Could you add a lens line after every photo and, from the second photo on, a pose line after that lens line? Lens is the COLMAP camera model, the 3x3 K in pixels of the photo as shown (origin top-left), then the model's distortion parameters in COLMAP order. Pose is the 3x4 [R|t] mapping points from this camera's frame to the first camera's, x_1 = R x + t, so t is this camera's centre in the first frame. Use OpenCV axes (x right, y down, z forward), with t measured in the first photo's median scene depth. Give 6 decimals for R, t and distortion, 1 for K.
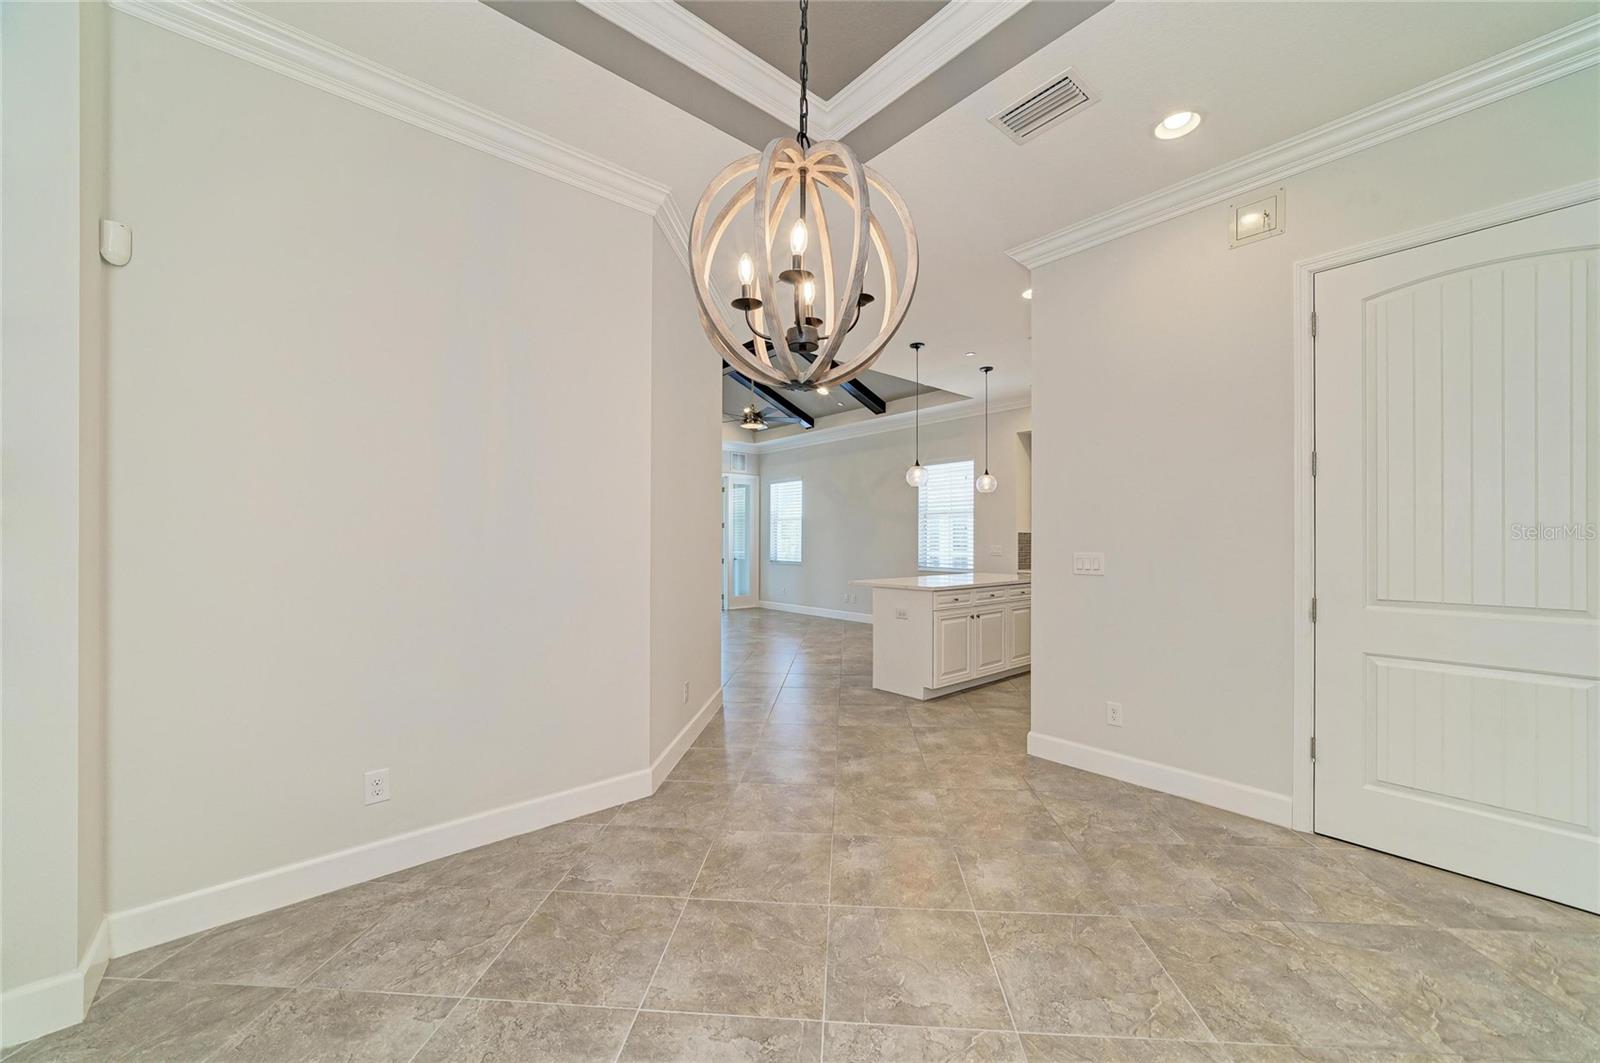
lens RADIAL K [[587.6, 0, 786.6], [0, 587.6, 541.9], [0, 0, 1]] dist [-0.015872, 0.004786]
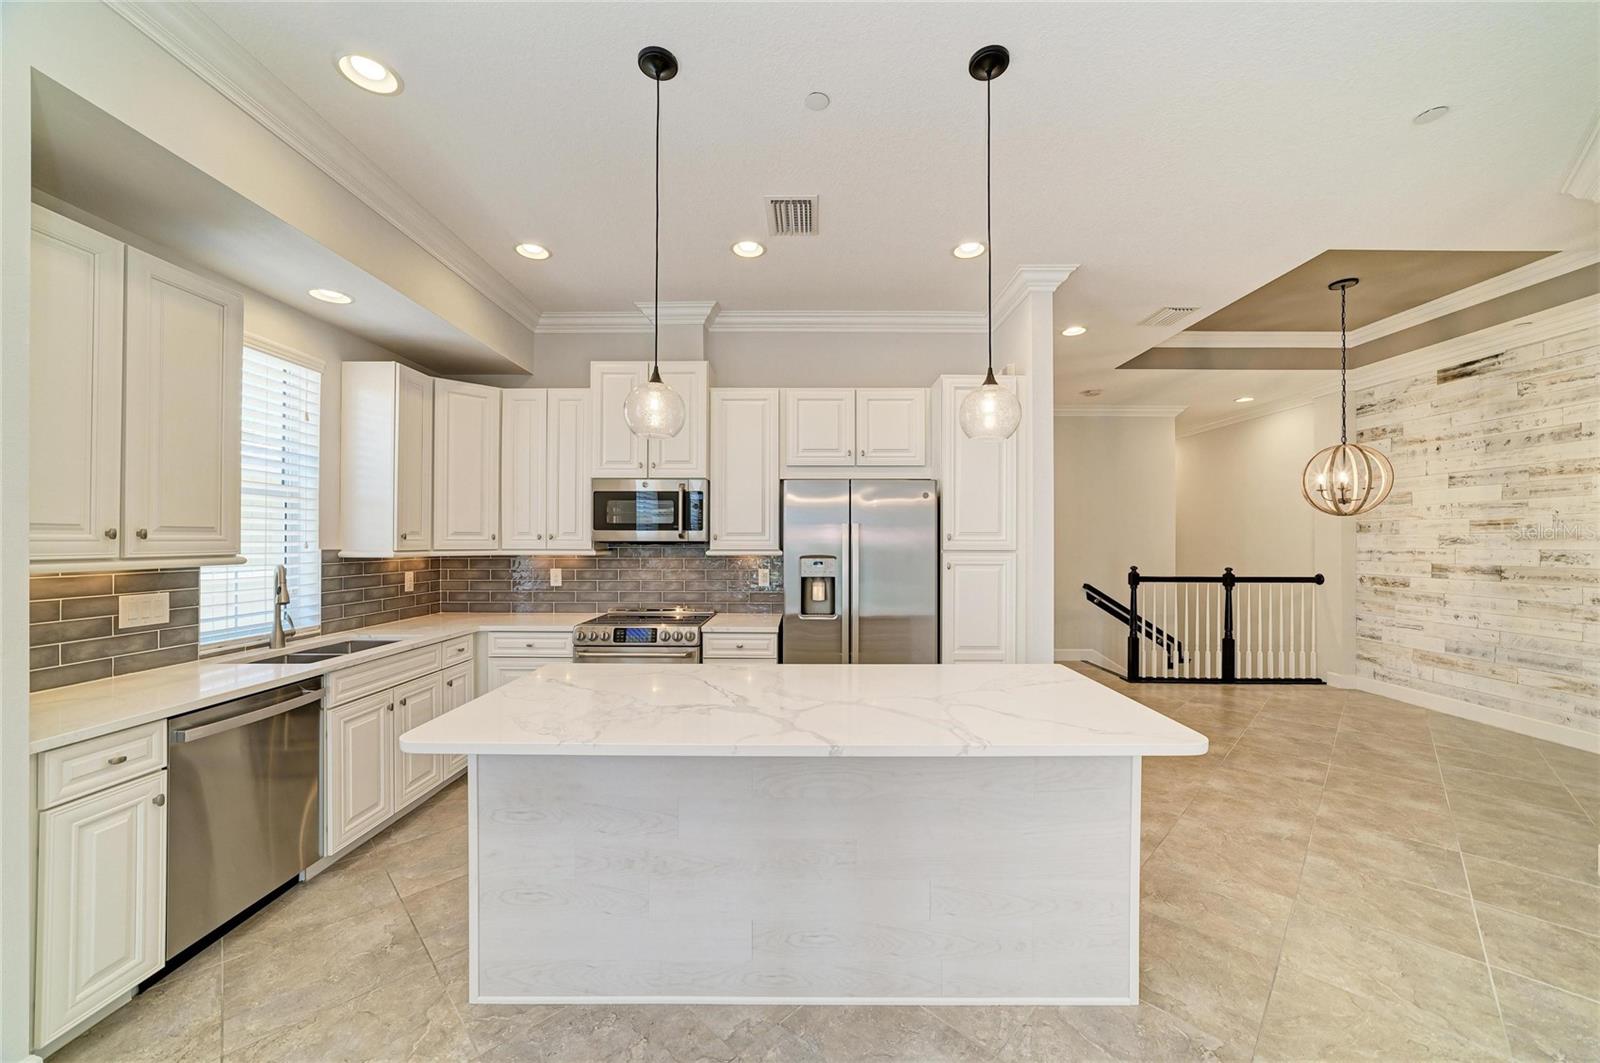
lens RADIAL K [[587.6, 0, 807.3], [0, 587.6, 538.6], [0, 0, 1]] dist [-0.015872, 0.004786]
pose [[-0.777329, -0.001956, 0.629091, 0.117965], [-0.001603, 0.999998, 0.001129, -0.049806], [-0.629092, -0.000130, -0.777331, 2.022141]]
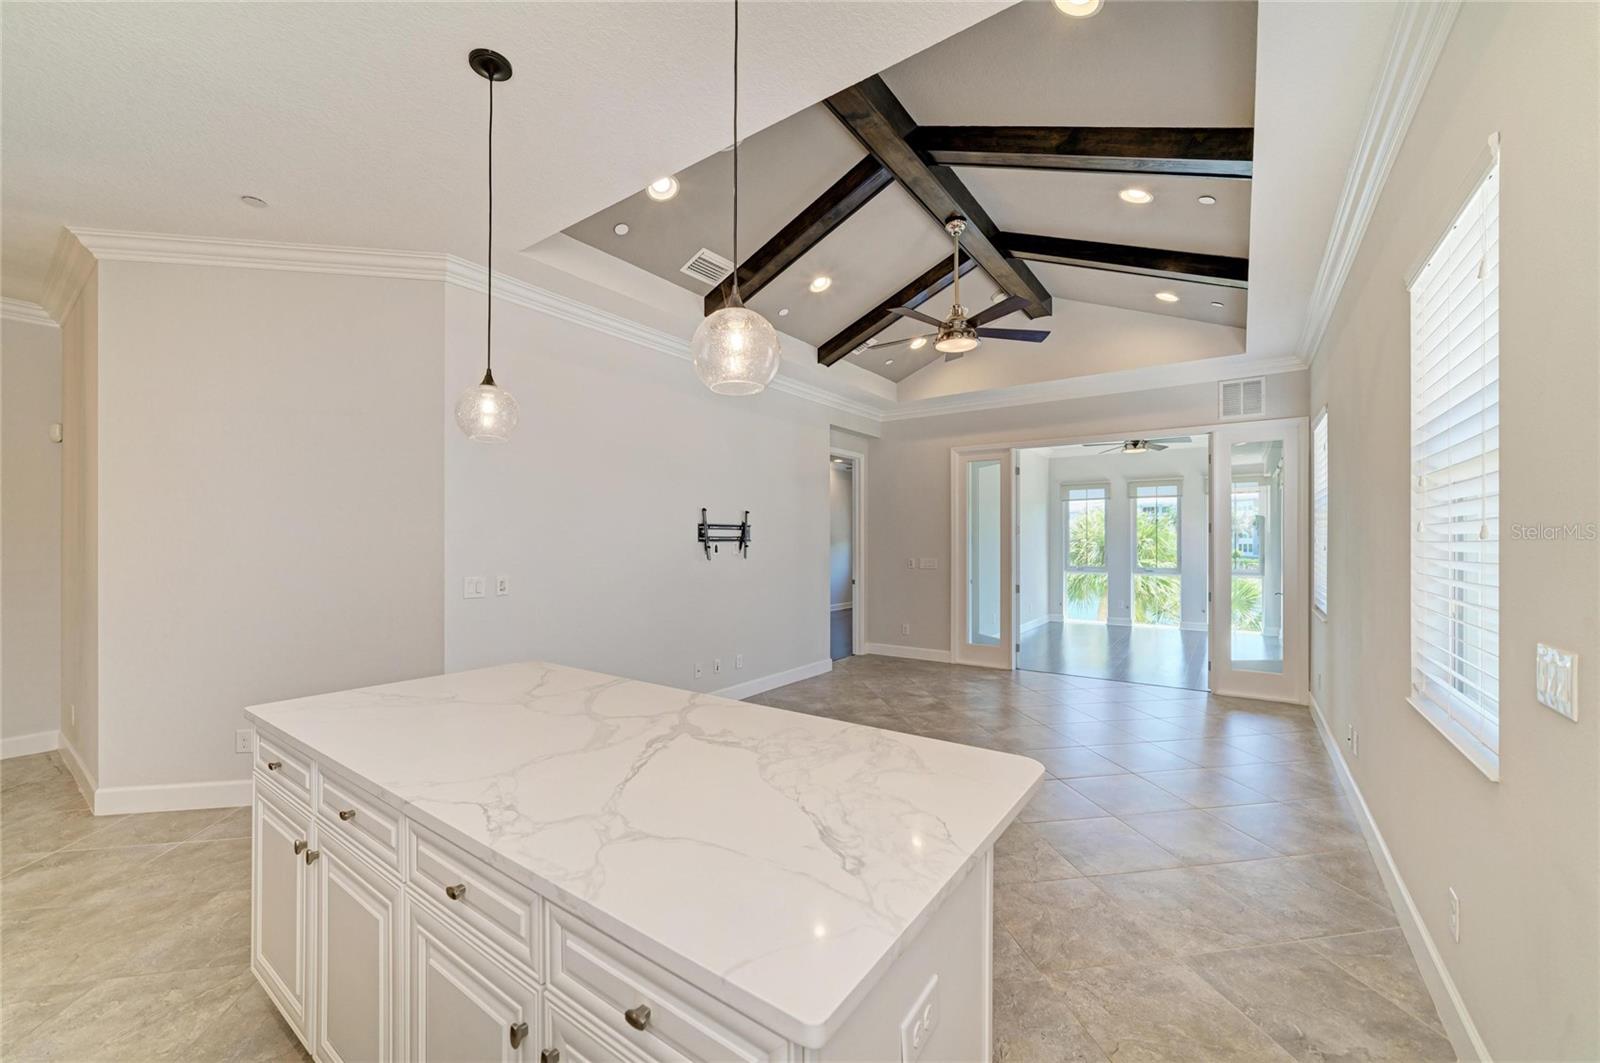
lens RADIAL K [[621.2, 0, 811.6], [0, 621.2, 539.5], [0, 0, 1]] dist [-0.015683, 0.005303]
pose [[0.277246, -0.003947, -0.960791, 0.976282], [-0.003097, 0.999983, -0.005002, -0.045334], [0.960794, 0.004362, 0.277229, 1.617086]]
